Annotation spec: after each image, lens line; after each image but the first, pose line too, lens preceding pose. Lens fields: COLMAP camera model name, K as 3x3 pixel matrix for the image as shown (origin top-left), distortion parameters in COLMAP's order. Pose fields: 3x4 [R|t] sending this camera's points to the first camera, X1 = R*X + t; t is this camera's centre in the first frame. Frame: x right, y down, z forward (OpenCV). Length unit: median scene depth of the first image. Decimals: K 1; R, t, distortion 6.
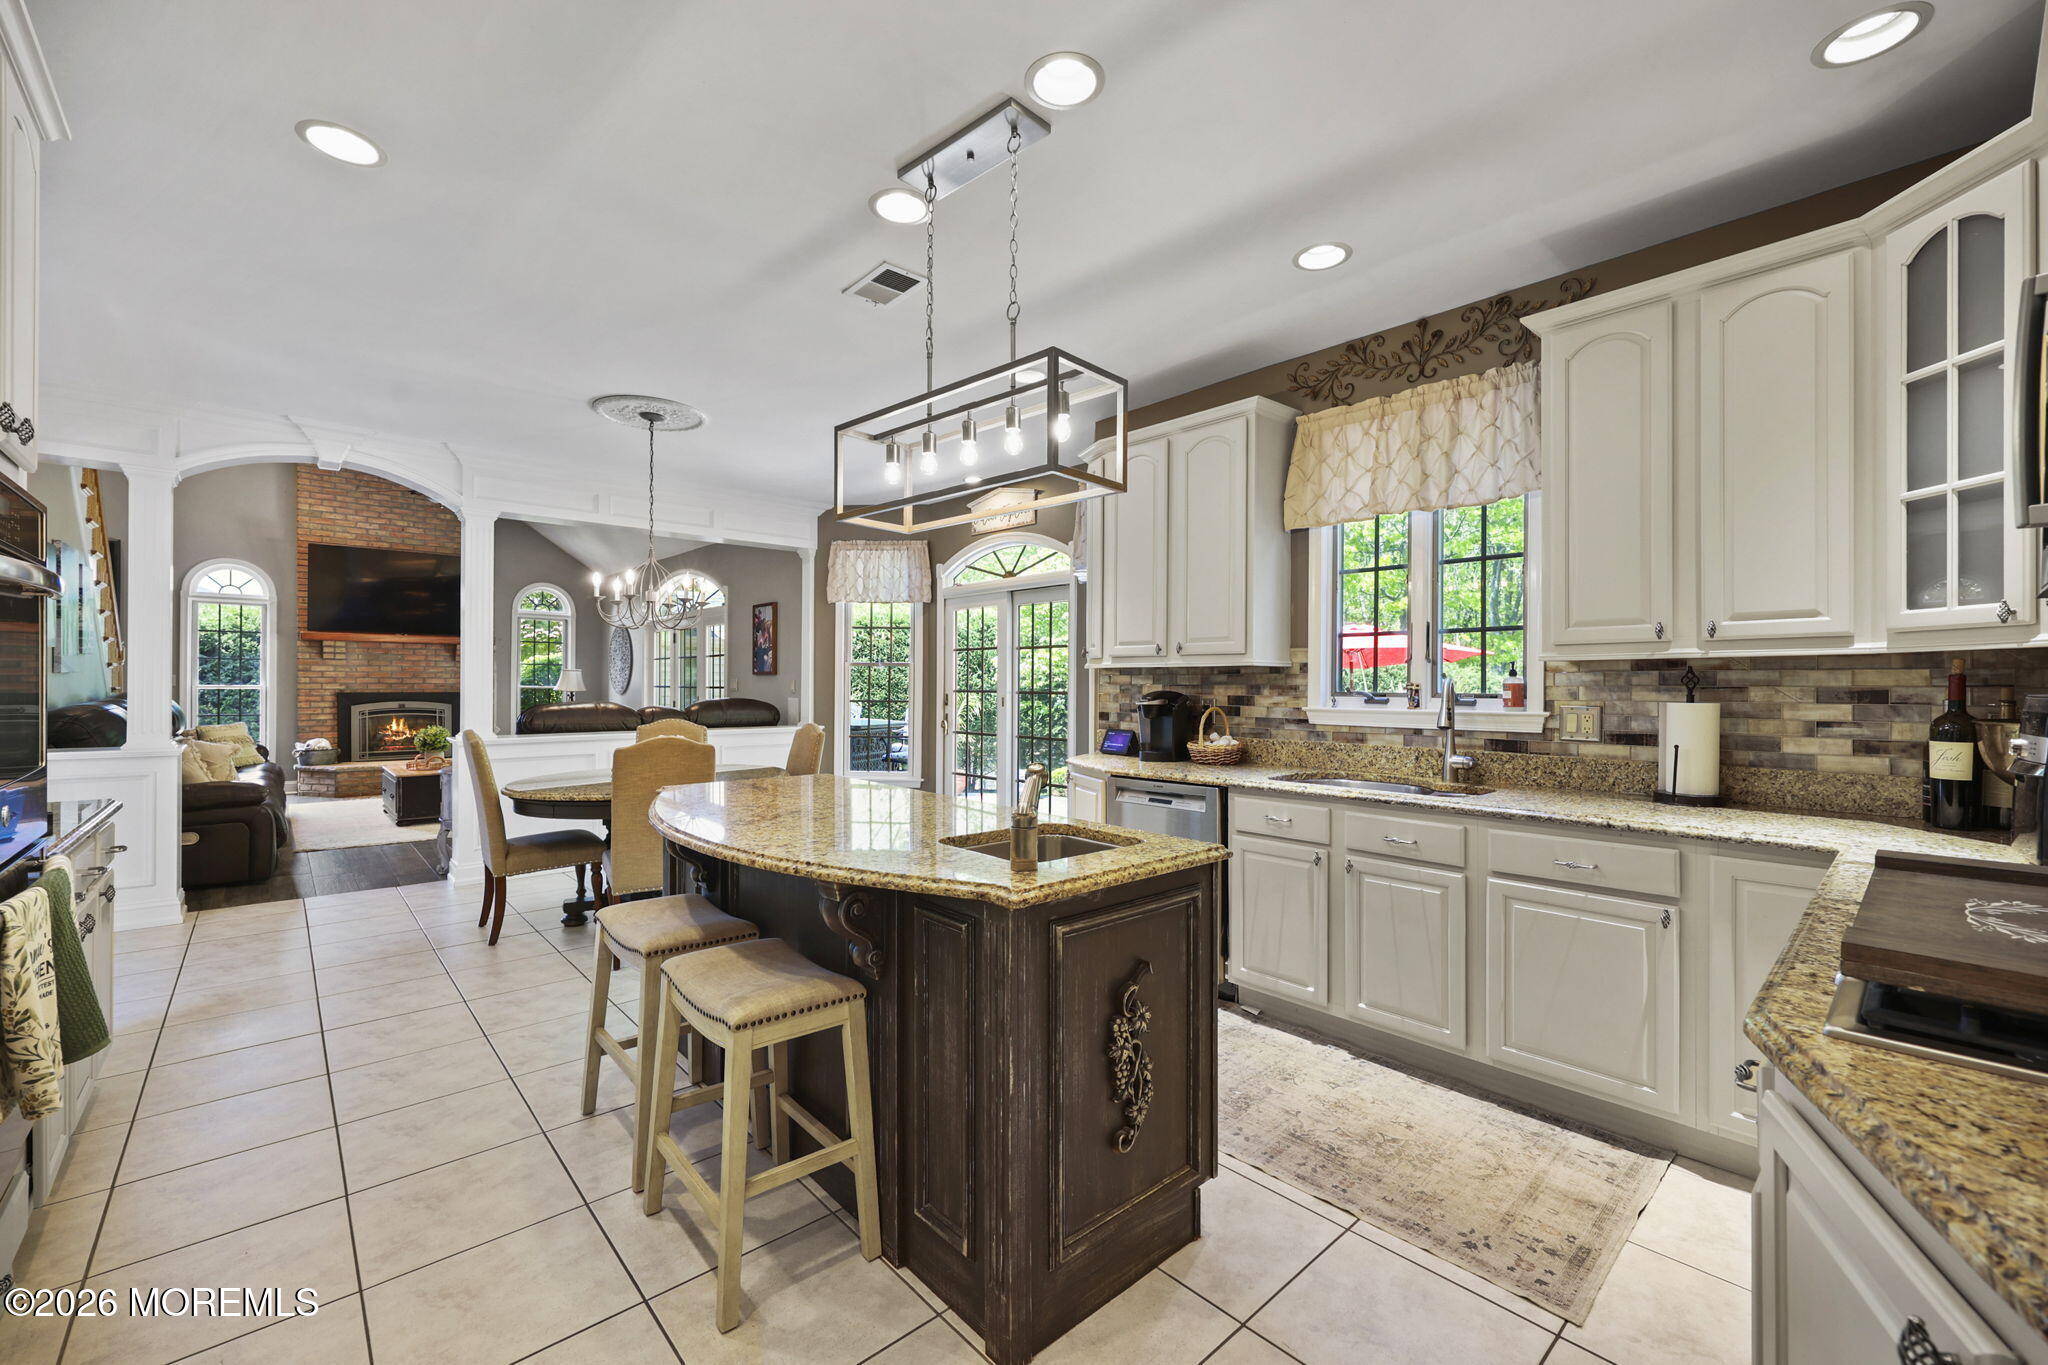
lens RADIAL K [[825.6, 0, 1024.5], [0, 825.6, 683.5], [0, 0, 1]] dist [0.000899, 0.000040]
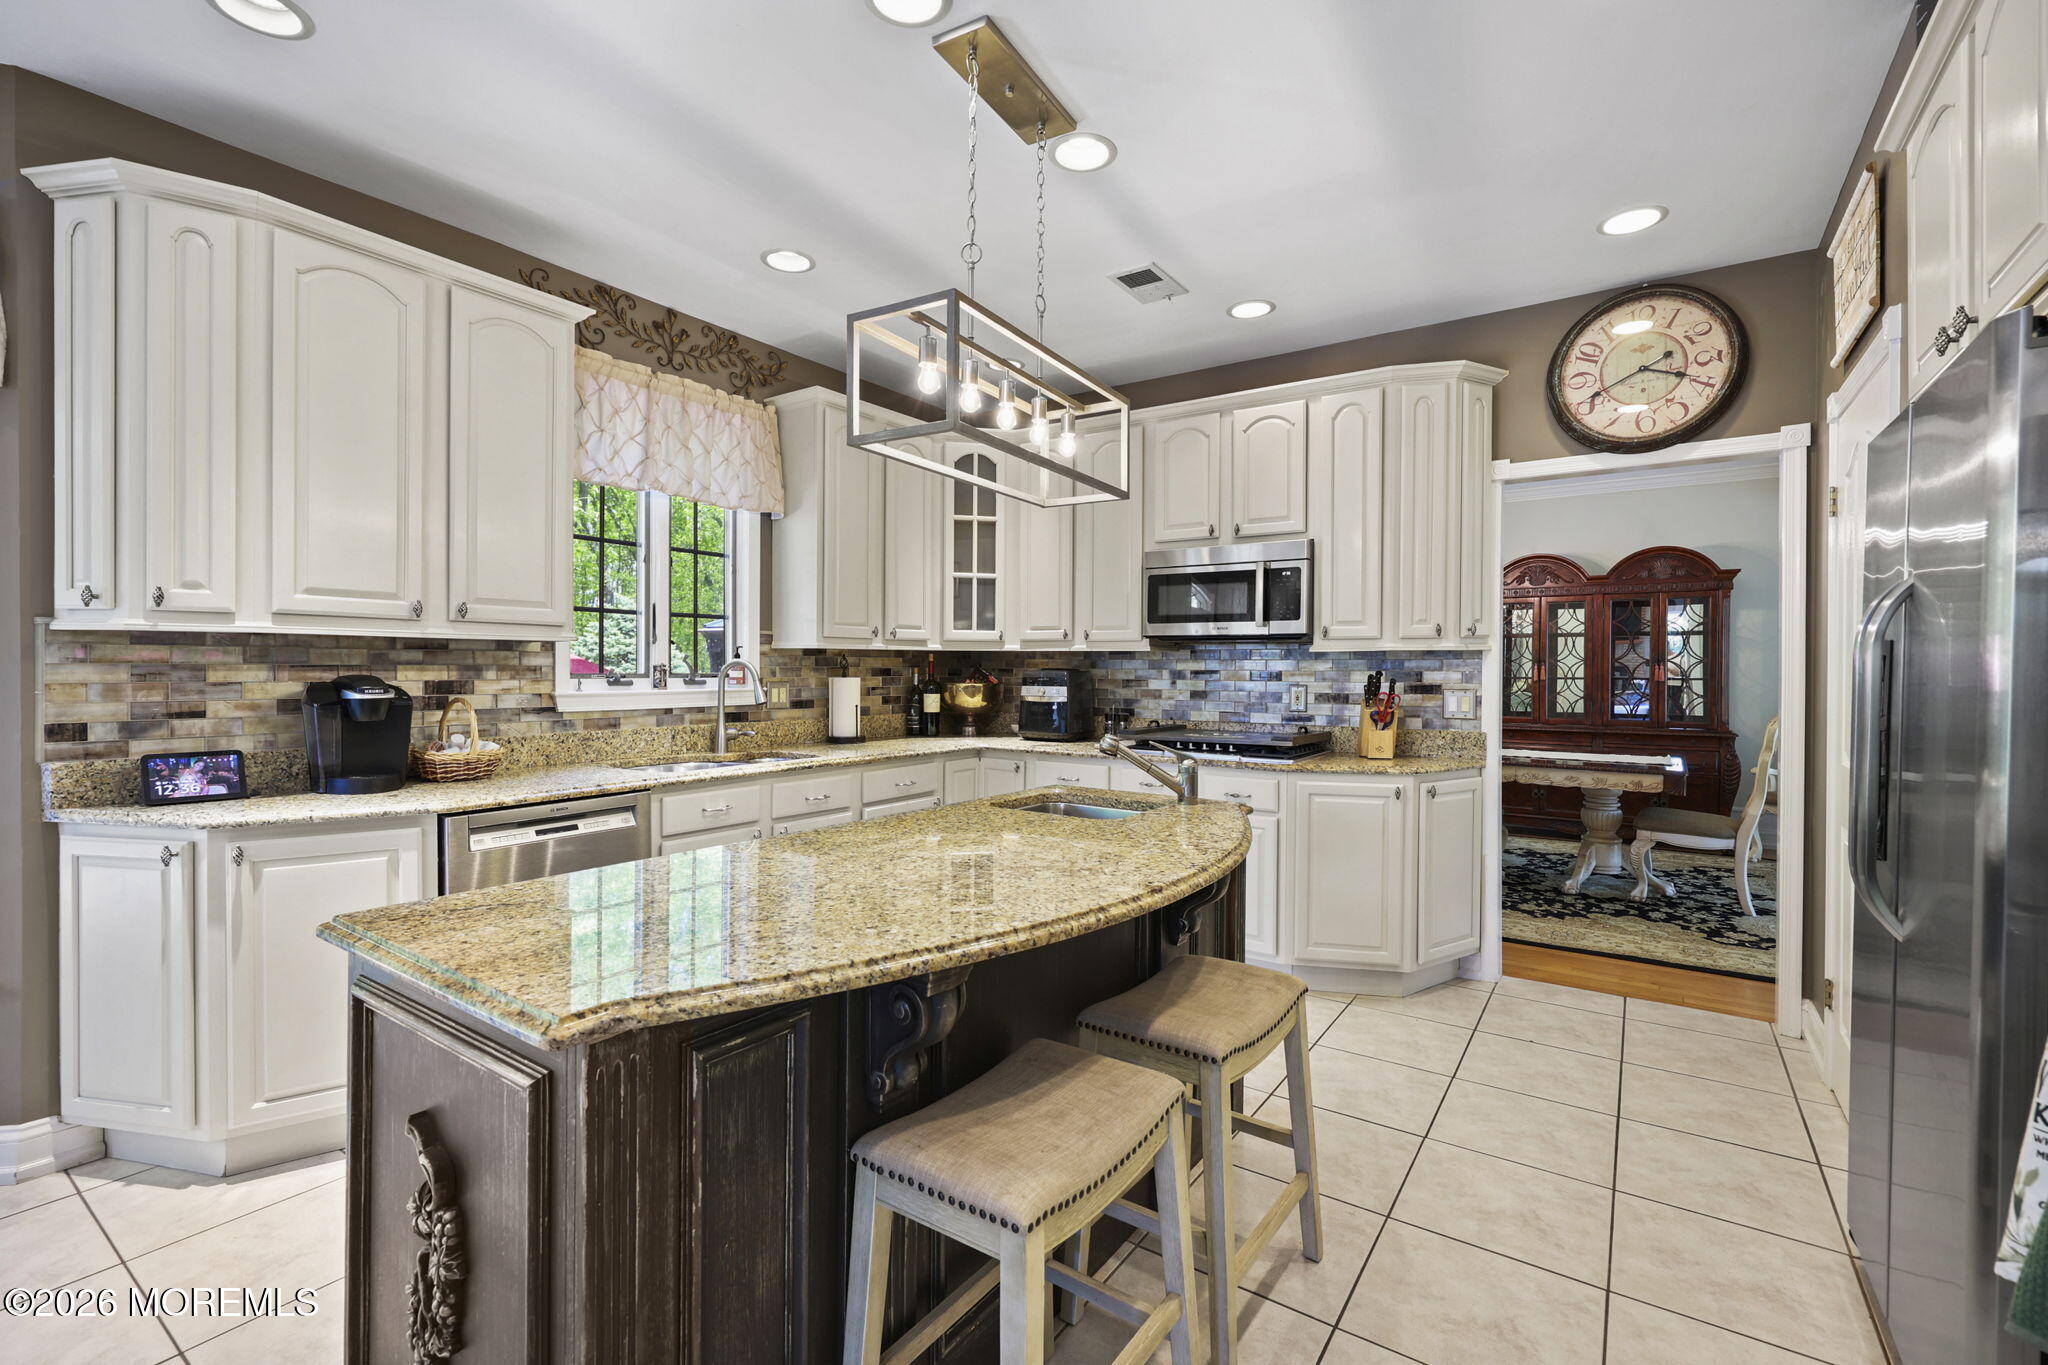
lens RADIAL K [[897.5, 0, 1033.9], [0, 897.5, 673.2], [0, 0, 1]] dist [0.013860, 0.000096]
pose [[-0.231472, -0.009828, 0.972792, -0.693846], [-0.006339, 0.999943, 0.008594, -0.001433], [-0.972821, -0.004177, -0.231522, 0.795147]]
